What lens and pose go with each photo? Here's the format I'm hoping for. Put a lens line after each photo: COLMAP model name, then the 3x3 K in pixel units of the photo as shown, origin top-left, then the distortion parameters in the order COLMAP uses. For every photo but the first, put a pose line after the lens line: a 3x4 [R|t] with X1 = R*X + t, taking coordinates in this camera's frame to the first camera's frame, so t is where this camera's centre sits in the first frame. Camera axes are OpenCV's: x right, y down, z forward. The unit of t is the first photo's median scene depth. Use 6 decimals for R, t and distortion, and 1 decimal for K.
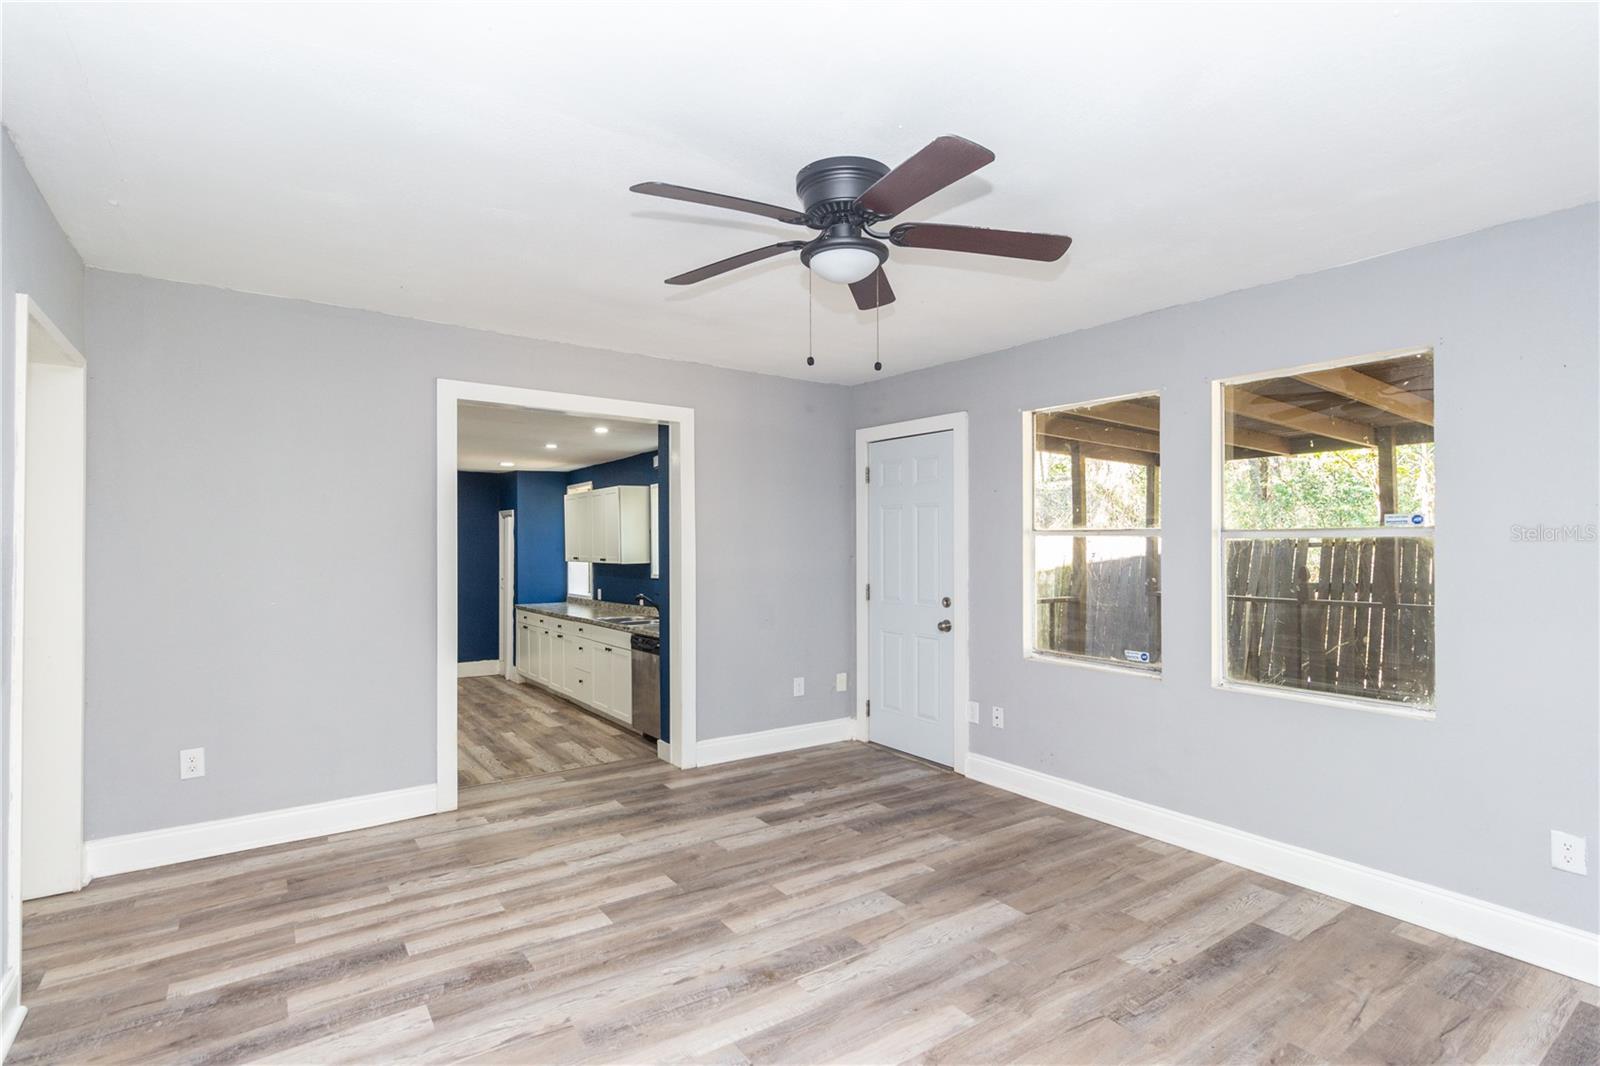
lens RADIAL K [[738.4, 0, 803.2], [0, 738.4, 540.0], [0, 0, 1]] dist [0.001800, 0.000265]
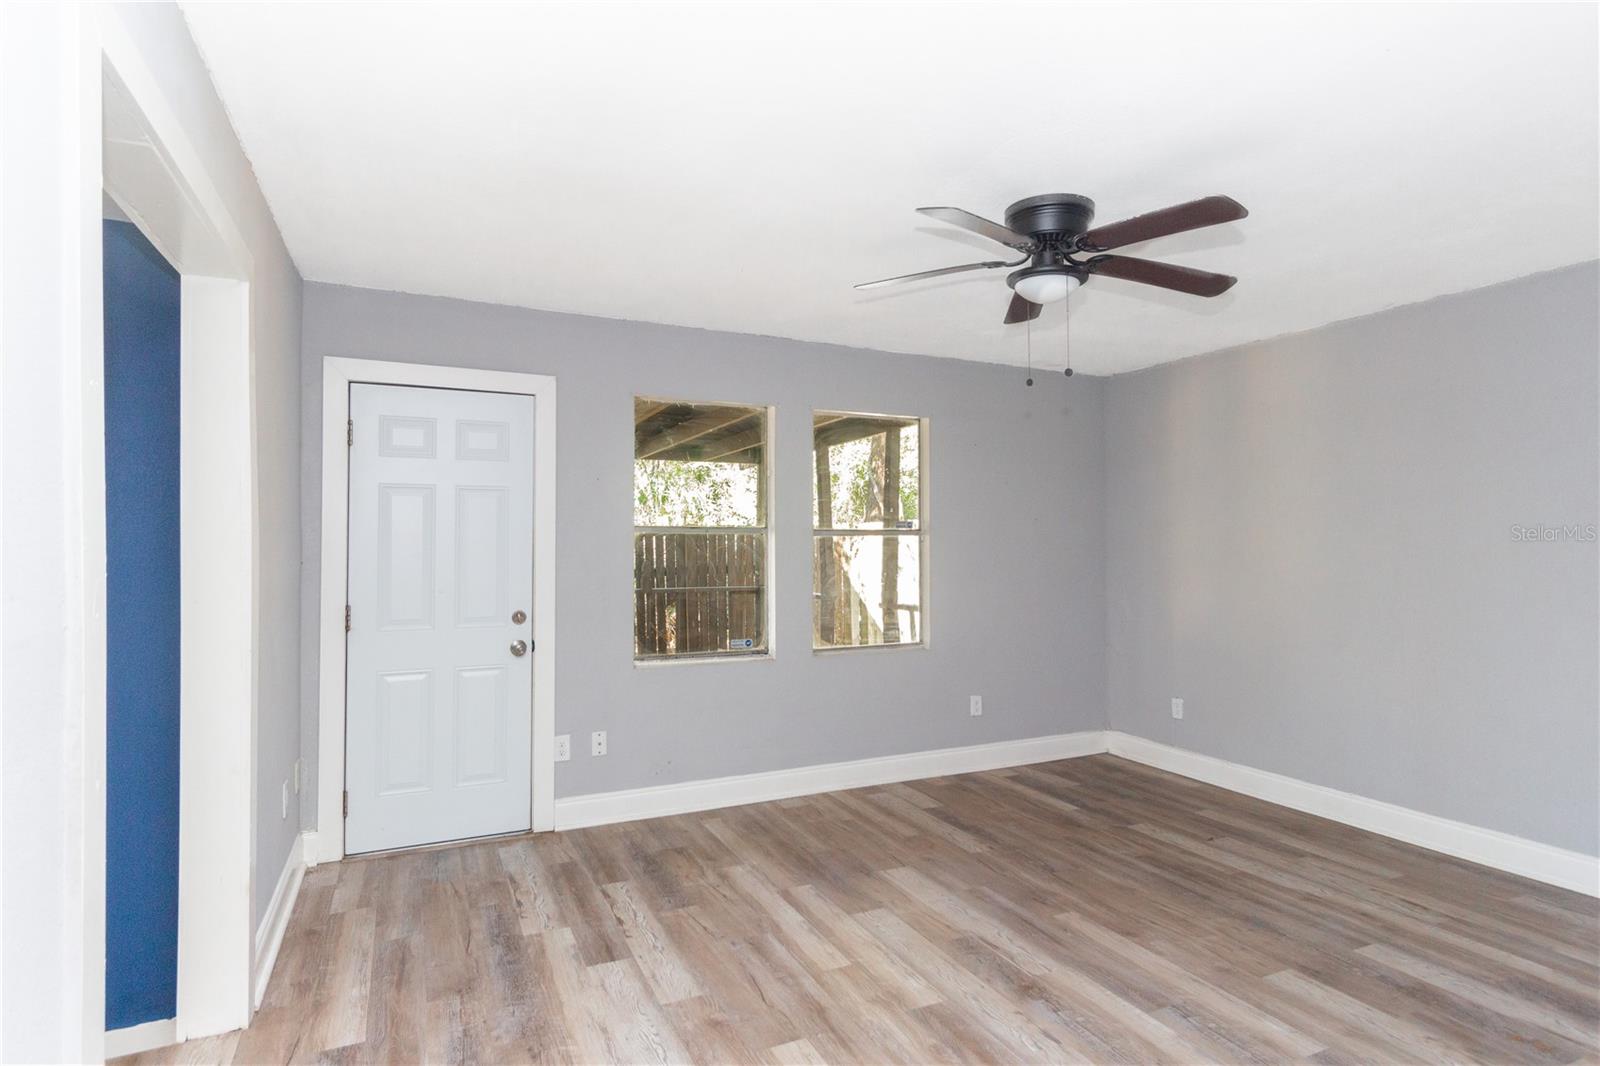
lens RADIAL K [[829.2, 0, 799.9], [0, 829.2, 526.1], [0, 0, 1]] dist [-0.000303, 0.000159]
pose [[0.203333, 0.016475, 0.978971, -0.769859], [-0.003191, 0.999864, -0.016164, 0.003012], [-0.979104, 0.000163, 0.203358, 0.700514]]
